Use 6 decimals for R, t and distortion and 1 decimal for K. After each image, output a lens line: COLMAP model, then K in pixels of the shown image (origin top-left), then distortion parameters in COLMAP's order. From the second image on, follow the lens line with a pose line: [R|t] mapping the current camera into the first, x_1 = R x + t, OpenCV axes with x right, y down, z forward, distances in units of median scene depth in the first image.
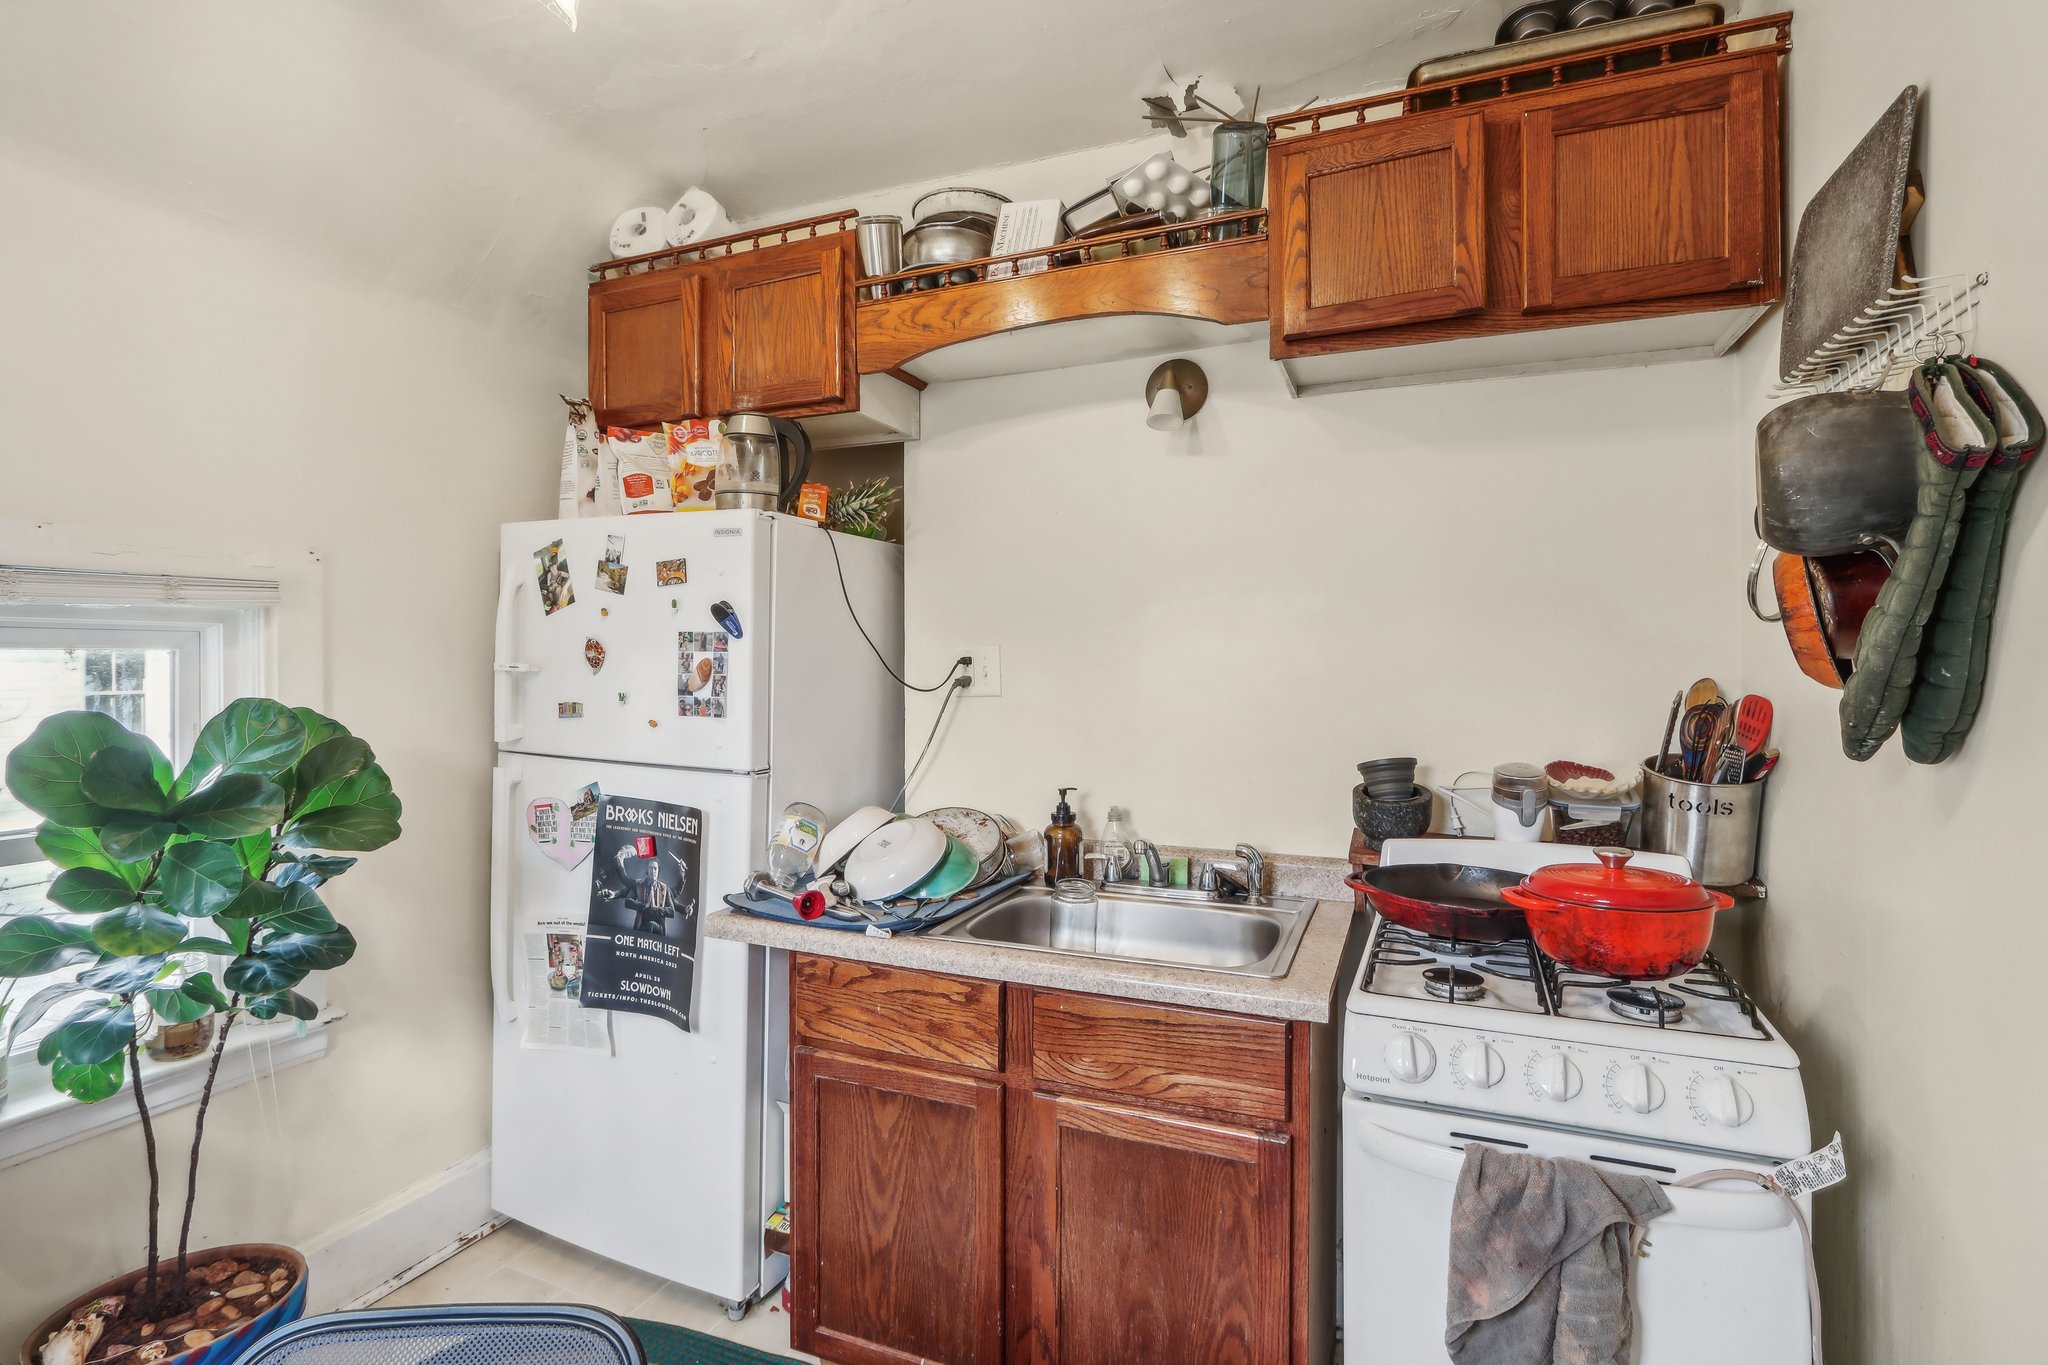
lens RADIAL K [[975.6, 0, 1019.3], [0, 975.6, 660.9], [0, 0, 1]] dist [-0.019461, 0.003792]
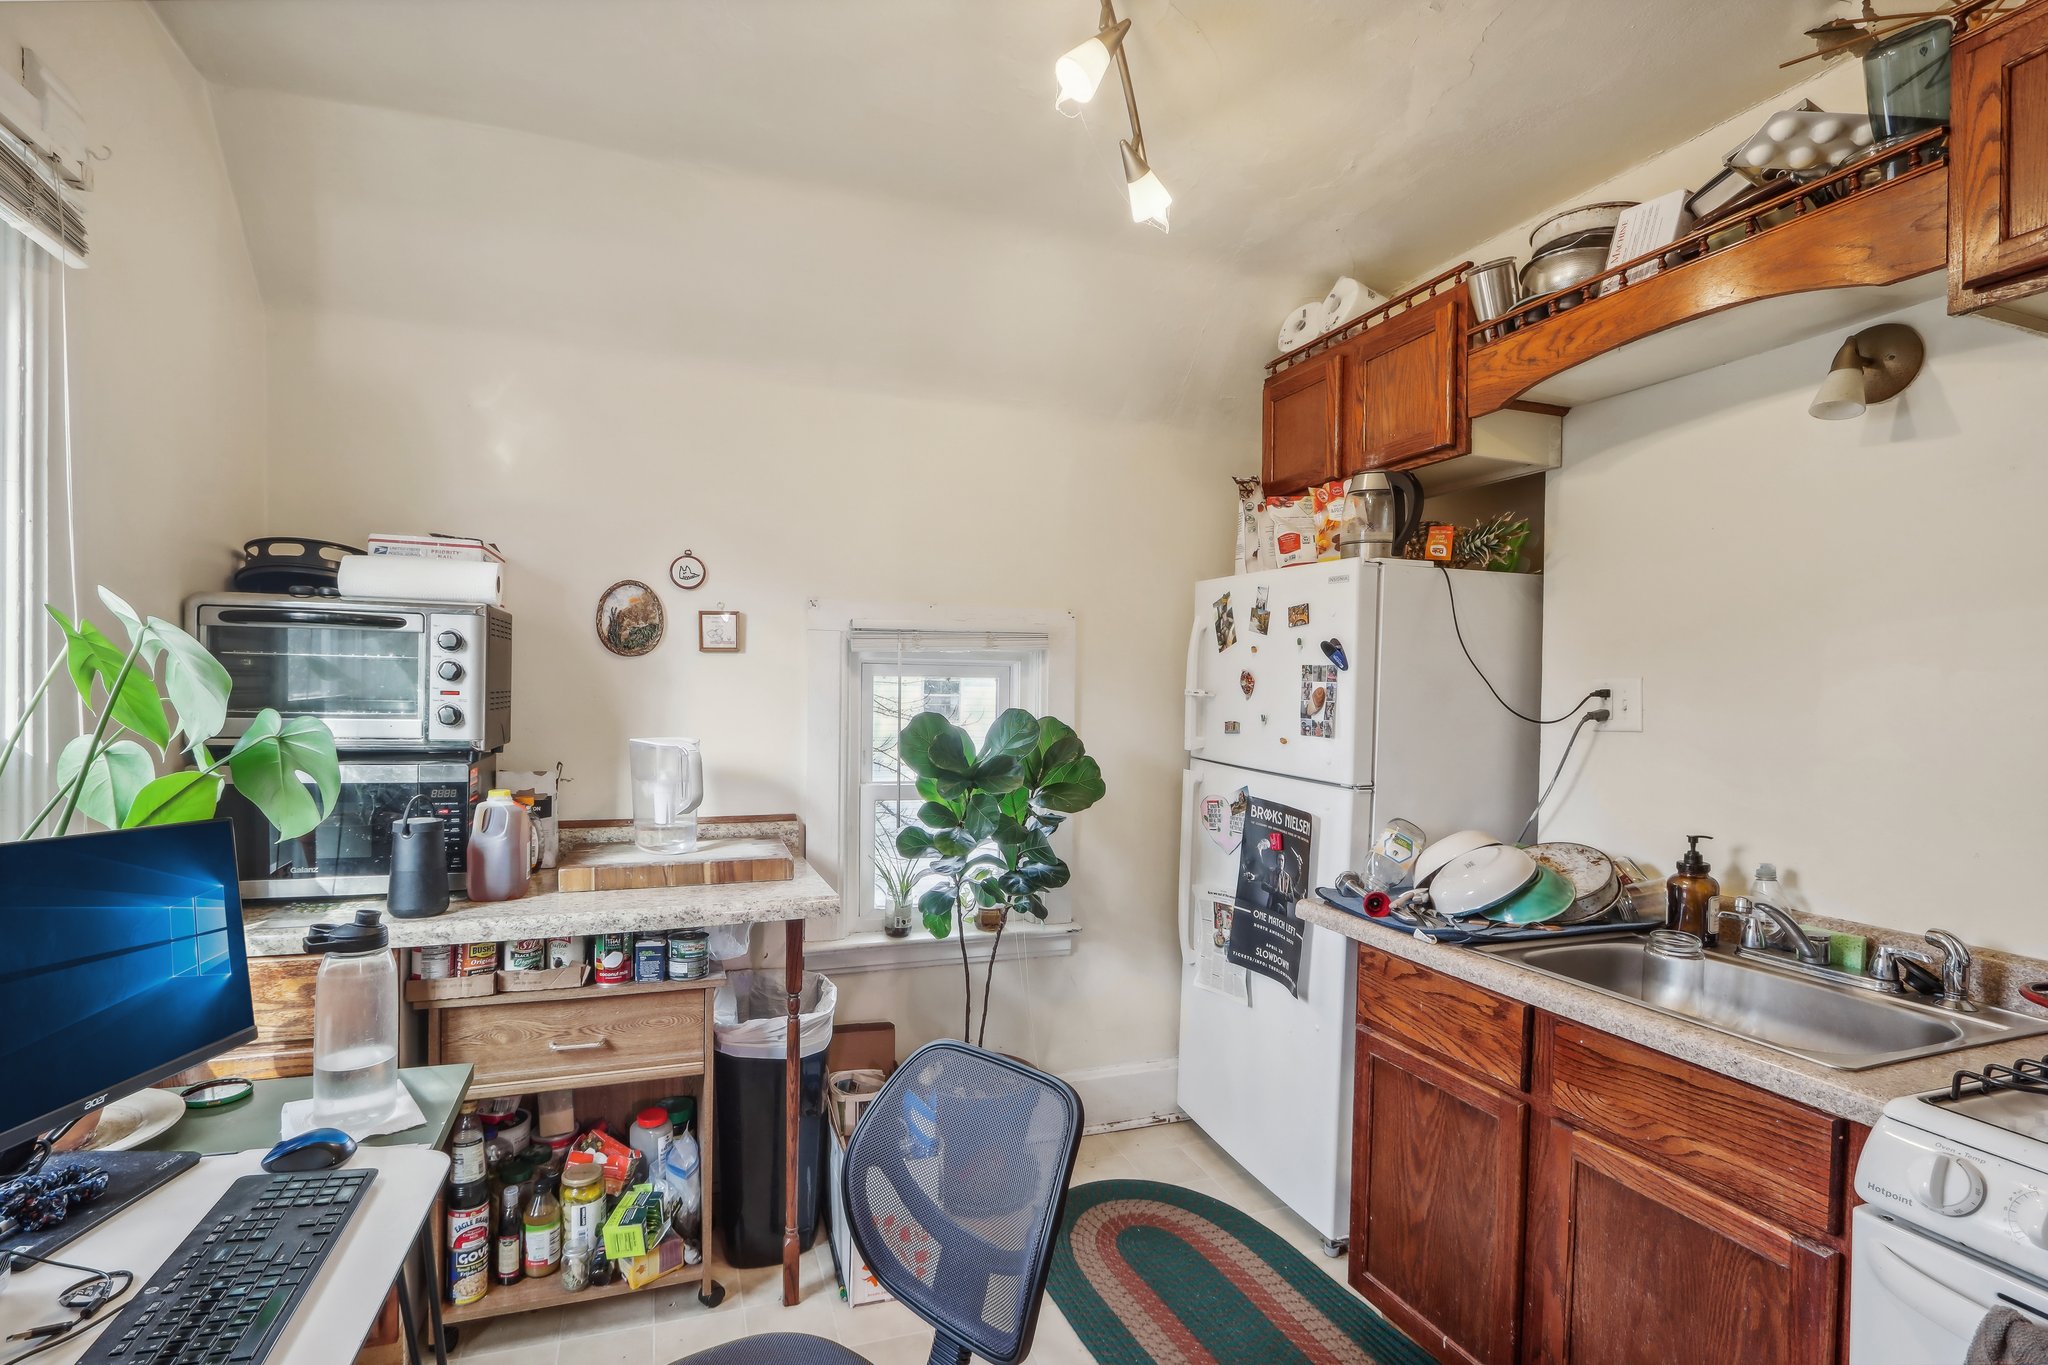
lens RADIAL K [[975.6, 0, 1019.5], [0, 975.6, 693.8], [0, 0, 1]] dist [-0.019461, 0.003792]
pose [[0.688403, 0.015474, -0.725163, 0.283673], [-0.014073, 0.999869, 0.007976, 0.000977], [0.725192, 0.004715, 0.688531, -0.076906]]
